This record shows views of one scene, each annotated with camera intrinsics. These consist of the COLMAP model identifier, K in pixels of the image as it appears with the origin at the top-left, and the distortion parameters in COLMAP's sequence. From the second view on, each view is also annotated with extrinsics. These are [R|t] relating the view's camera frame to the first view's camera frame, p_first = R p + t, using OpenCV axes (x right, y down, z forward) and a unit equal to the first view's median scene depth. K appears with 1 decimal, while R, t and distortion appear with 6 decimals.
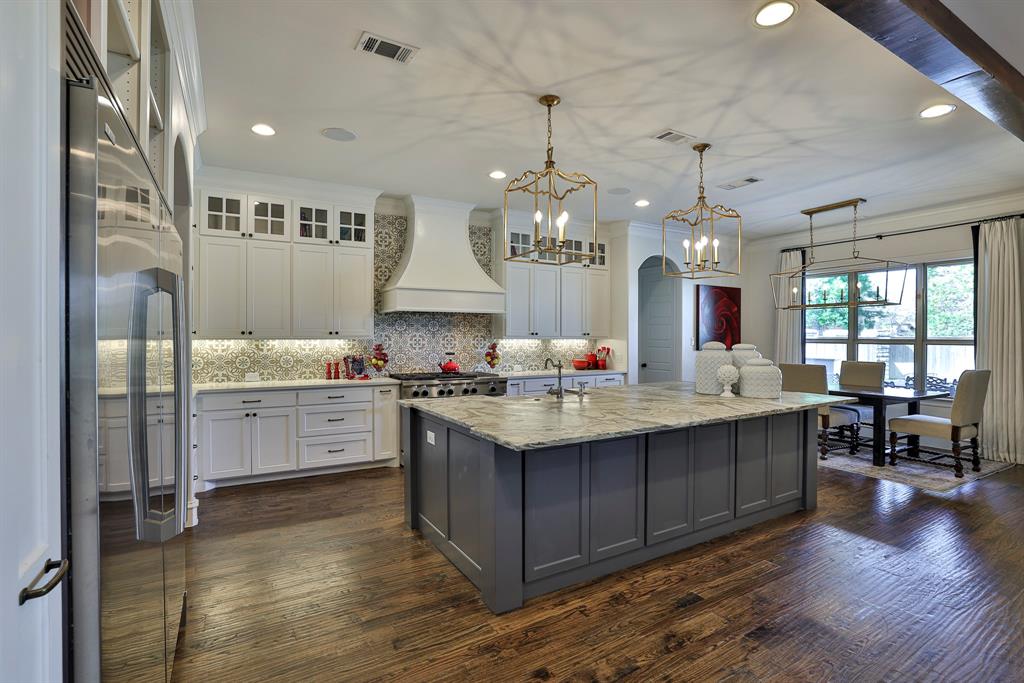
lens RADIAL K [[500.1, 0, 499.6], [0, 500.1, 340.8], [0, 0, 1]] dist [-0.043159, 0.004830]
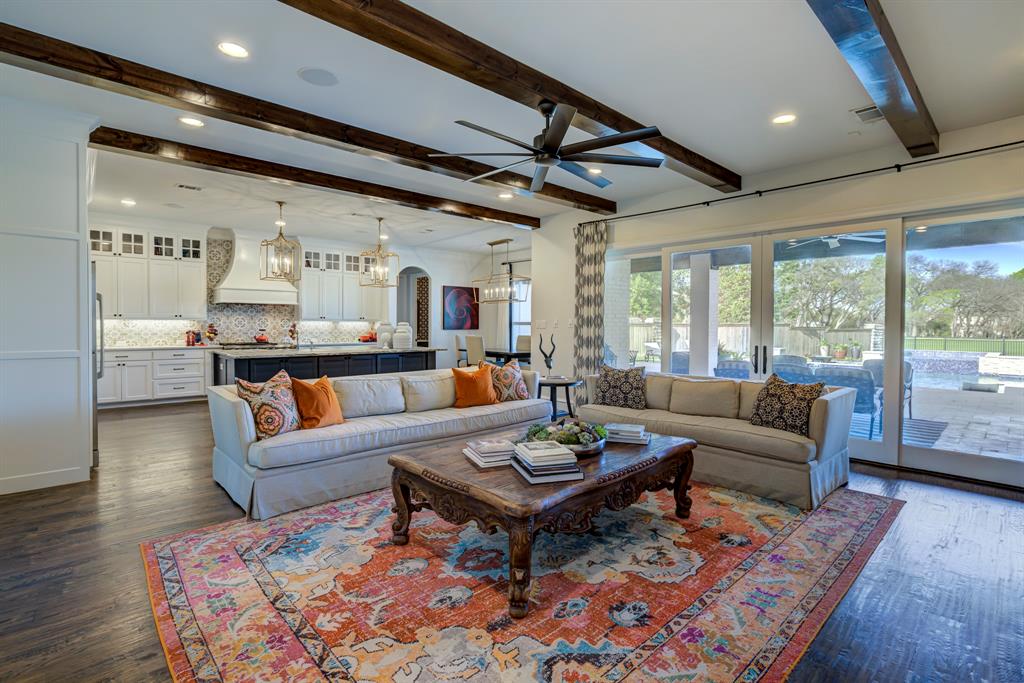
lens RADIAL K [[532.1, 0, 508.5], [0, 532.1, 336.3], [0, 0, 1]] dist [-0.031284, 0.003629]
pose [[0.986927, -0.000076, 0.161167, 0.425340], [-0.001896, 0.999925, 0.012077, 0.025858], [-0.161156, -0.012225, 0.986853, -0.803050]]
